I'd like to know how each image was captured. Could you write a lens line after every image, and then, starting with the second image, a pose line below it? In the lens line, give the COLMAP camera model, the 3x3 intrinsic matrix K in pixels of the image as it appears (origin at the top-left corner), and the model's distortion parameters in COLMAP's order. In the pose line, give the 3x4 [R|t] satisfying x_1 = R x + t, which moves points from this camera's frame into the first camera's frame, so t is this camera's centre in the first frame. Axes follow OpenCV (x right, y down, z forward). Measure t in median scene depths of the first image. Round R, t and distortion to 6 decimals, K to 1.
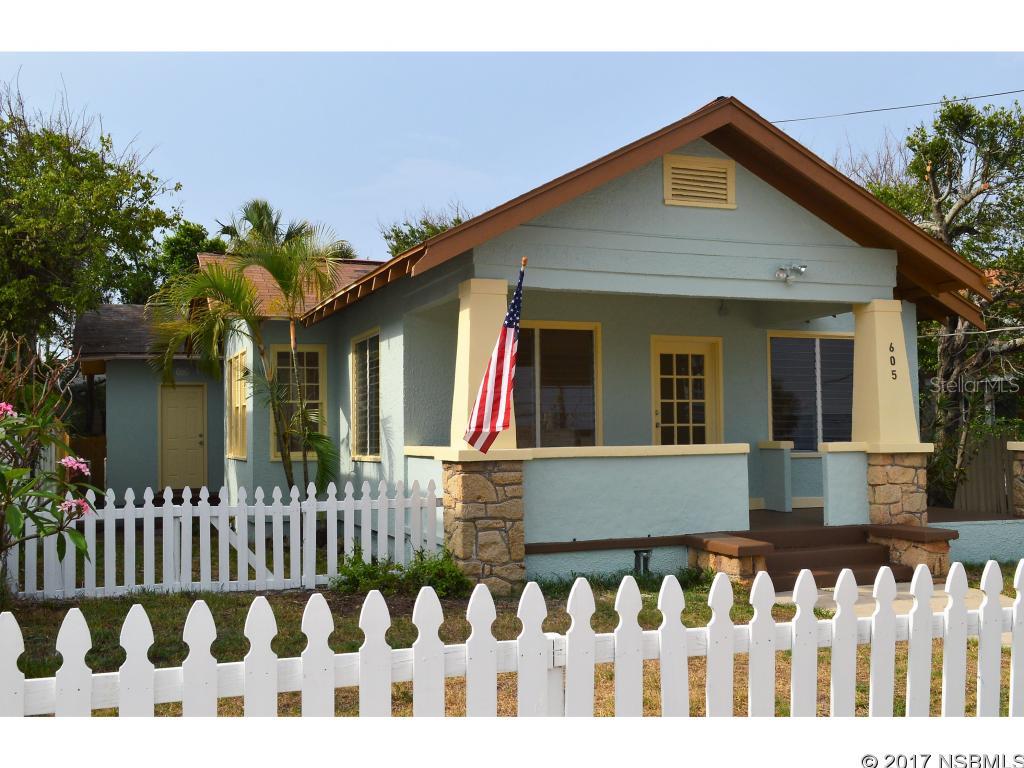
lens RADIAL K [[1072.8, 0, 512.0], [0, 1072.8, 384.0], [0, 0, 1]] dist [0.060072, -0.004960]
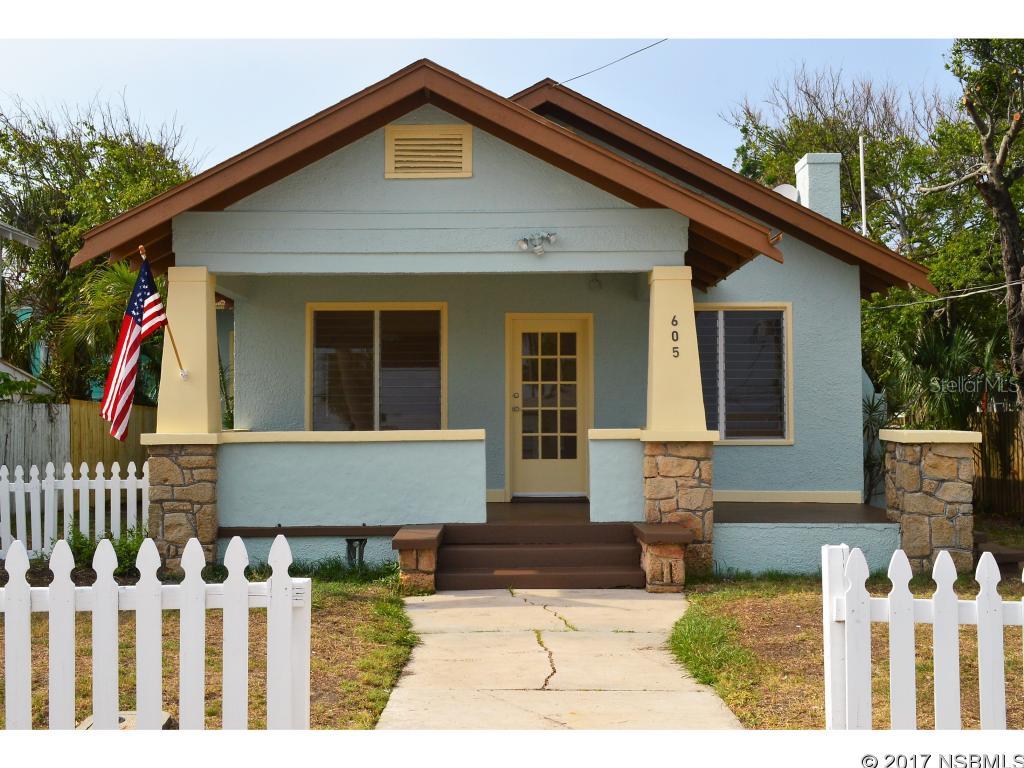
lens RADIAL K [[1059.8, 0, 512.0], [0, 1059.8, 384.0], [0, 0, 1]] dist [0.014056, 0.011662]
pose [[0.925189, -0.006039, -0.379460, 0.564216], [0.013882, 0.999743, 0.017935, -0.000100], [0.379254, -0.021861, 0.925034, 0.158110]]
